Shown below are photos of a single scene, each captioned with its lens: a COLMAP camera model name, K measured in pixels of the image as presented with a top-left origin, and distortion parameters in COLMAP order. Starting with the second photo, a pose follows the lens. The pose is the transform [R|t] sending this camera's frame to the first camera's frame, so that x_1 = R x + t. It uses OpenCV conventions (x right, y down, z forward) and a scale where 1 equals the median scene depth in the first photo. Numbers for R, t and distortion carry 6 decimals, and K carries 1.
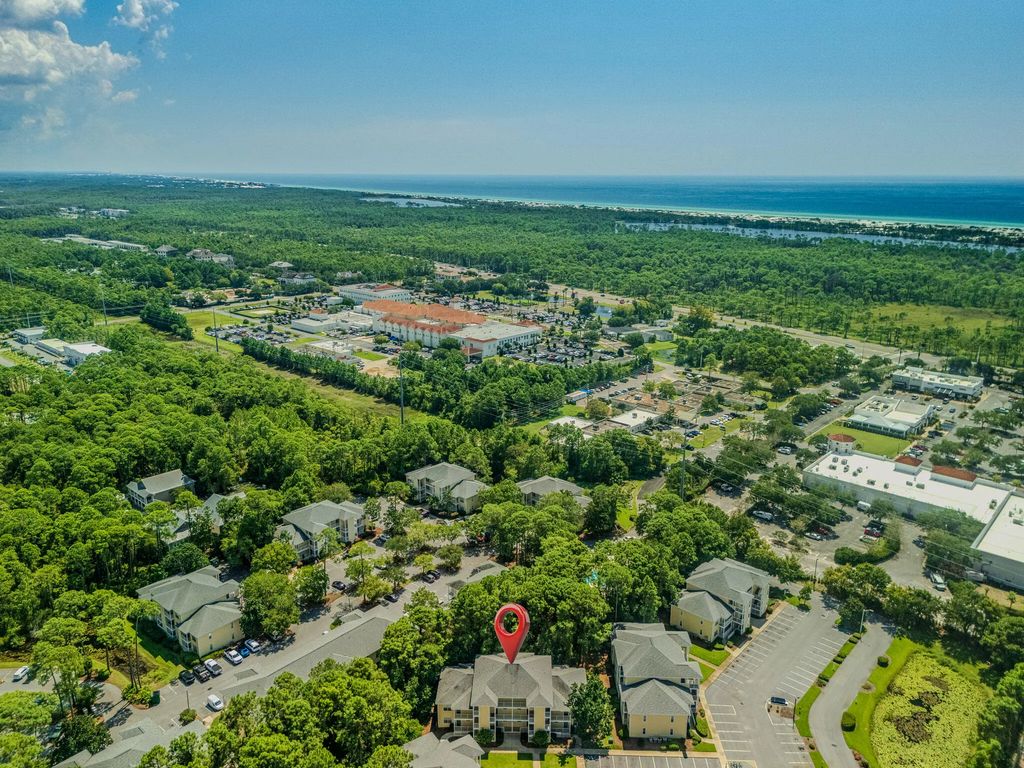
lens RADIAL K [[760.0, 0, 512.0], [0, 760.0, 384.0], [0, 0, 1]] dist [0.090371, -0.088565]
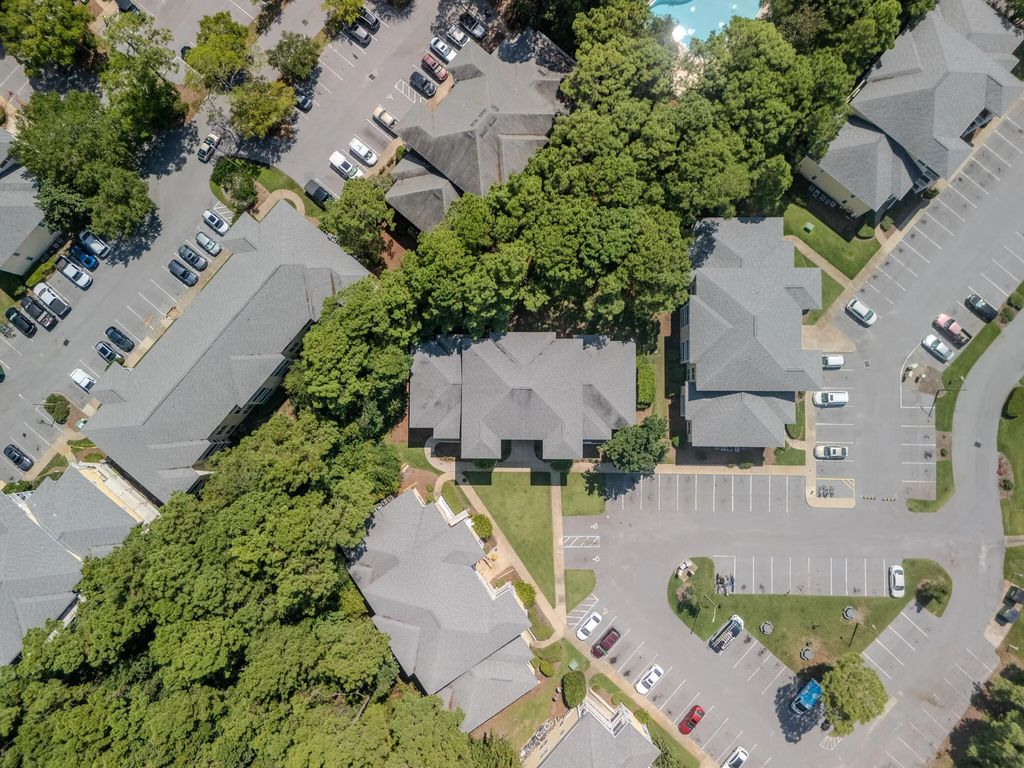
lens RADIAL K [[760.0, 0, 512.0], [0, 760.0, 384.0], [0, 0, 1]] dist [0.090371, -0.088565]
pose [[0.999540, -0.014036, -0.026895, 0.005542], [0.029946, 0.314557, 0.948766, -0.131820], [-0.004857, -0.949135, 0.314833, 0.462882]]
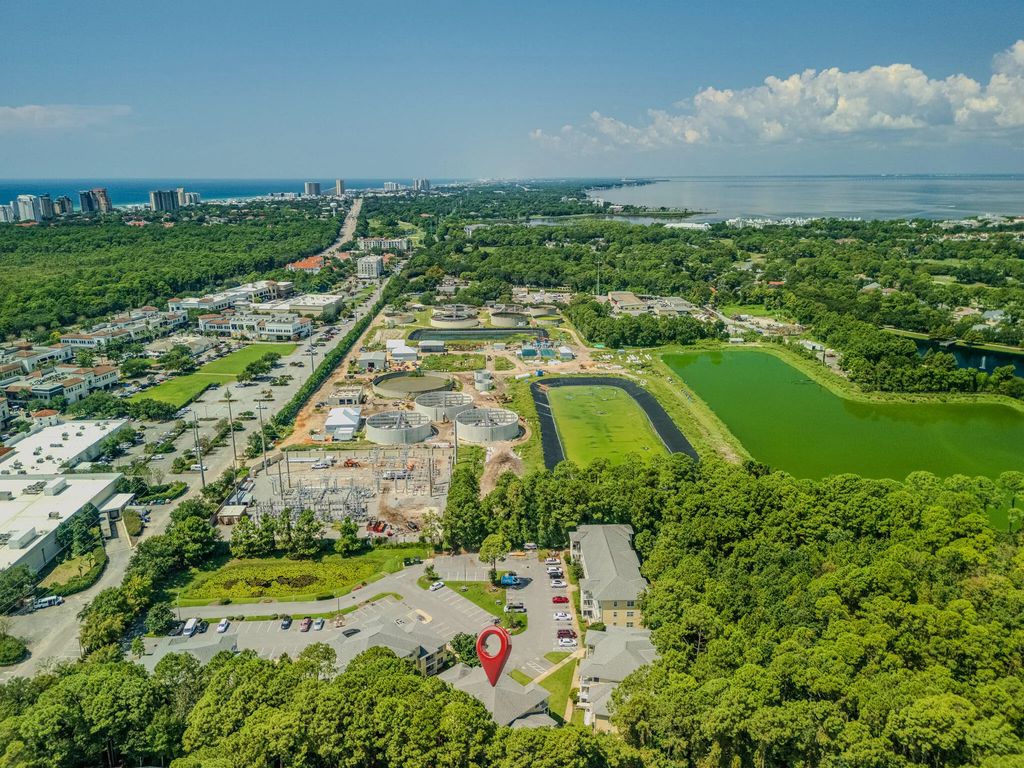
lens RADIAL K [[760.0, 0, 512.0], [0, 760.0, 384.0], [0, 0, 1]] dist [0.090371, -0.088565]
pose [[-0.697358, -0.195902, 0.689430, -0.352301], [0.197300, 0.872284, 0.447430, -0.227596], [-0.689031, 0.448043, -0.569643, 0.783138]]
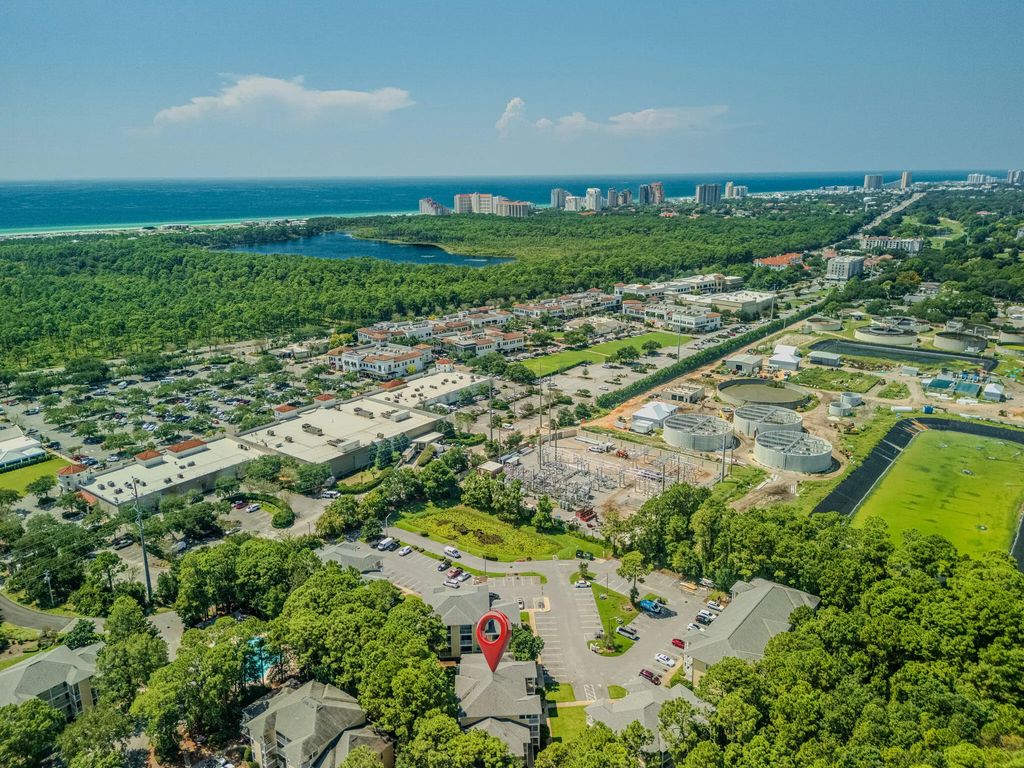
lens RADIAL K [[760.0, 0, 512.0], [0, 760.0, 384.0], [0, 0, 1]] dist [0.090371, -0.088565]
pose [[-0.074566, -0.276944, 0.957989, -0.481621], [0.282498, 0.915443, 0.286633, -0.145115], [-0.956366, 0.292003, 0.009975, 0.491606]]
